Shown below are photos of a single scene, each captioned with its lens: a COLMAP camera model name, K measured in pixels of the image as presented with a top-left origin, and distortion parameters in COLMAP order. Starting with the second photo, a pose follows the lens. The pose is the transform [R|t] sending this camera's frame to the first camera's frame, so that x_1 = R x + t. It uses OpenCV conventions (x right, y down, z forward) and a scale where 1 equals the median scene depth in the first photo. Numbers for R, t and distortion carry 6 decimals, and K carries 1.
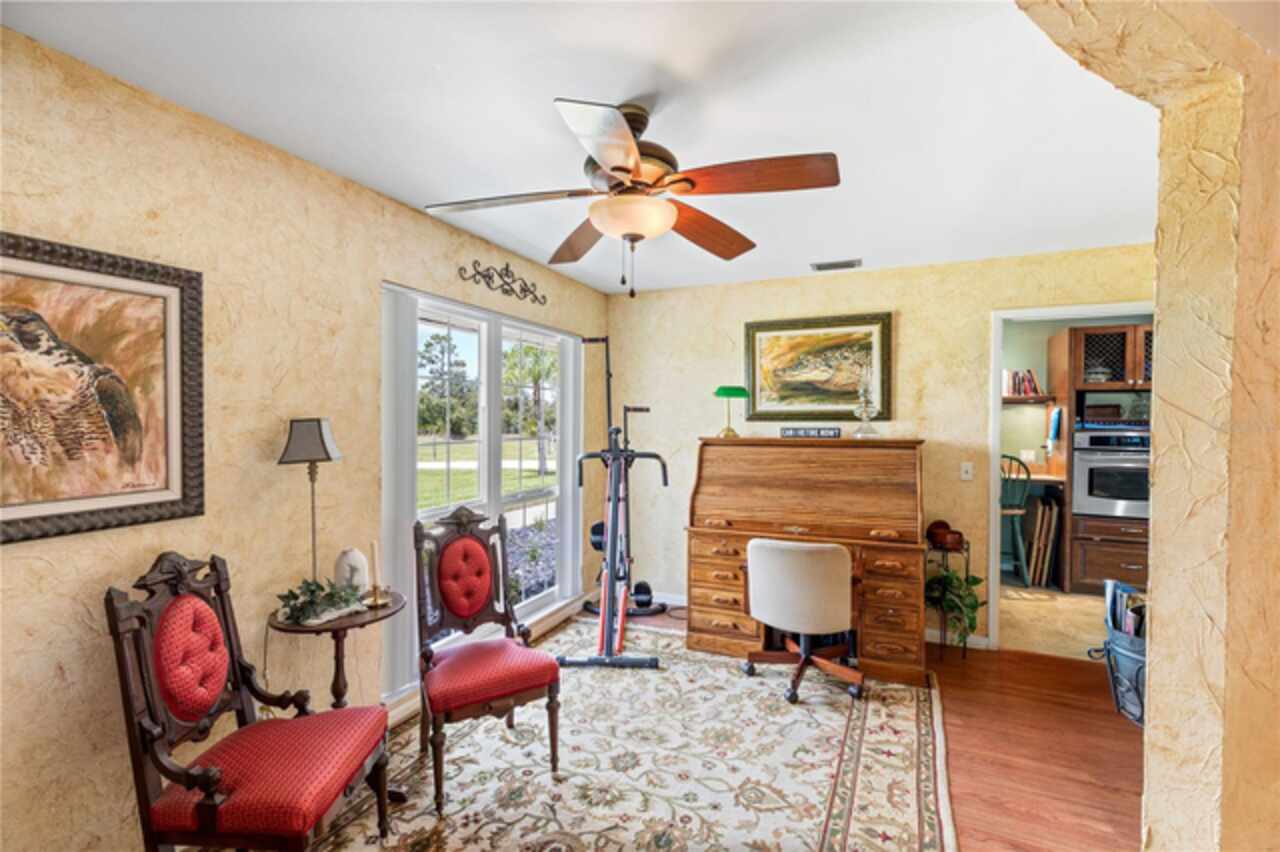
lens RADIAL K [[582.8, 0, 635.6], [0, 582.8, 434.6], [0, 0, 1]] dist [0.006774, -0.000097]
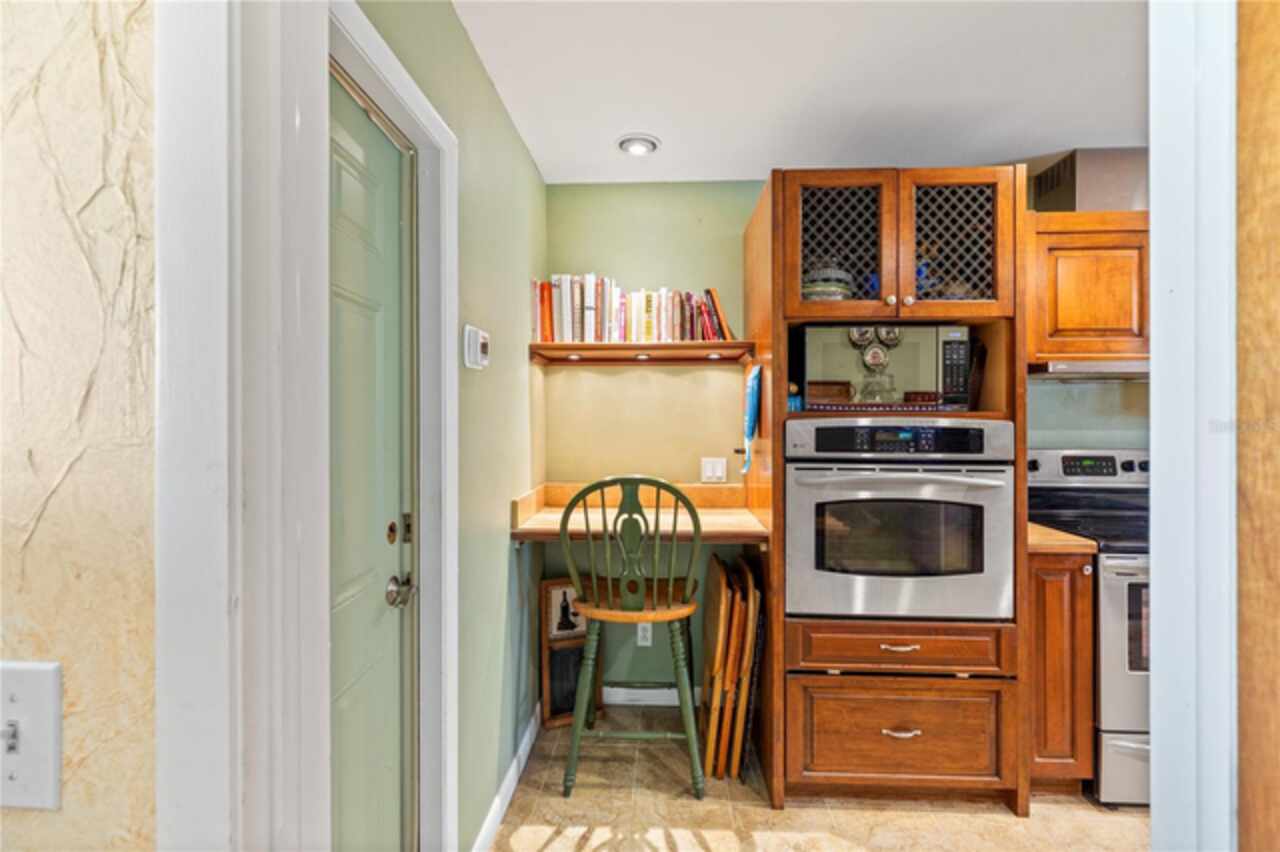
lens RADIAL K [[582.8, 0, 643.9], [0, 582.8, 414.9], [0, 0, 1]] dist [0.006774, -0.000097]
pose [[0.929145, -0.000350, 0.369716, 0.491037], [0.010647, 0.999610, -0.025811, 0.003158], [-0.369563, 0.027918, 0.928786, 0.636678]]
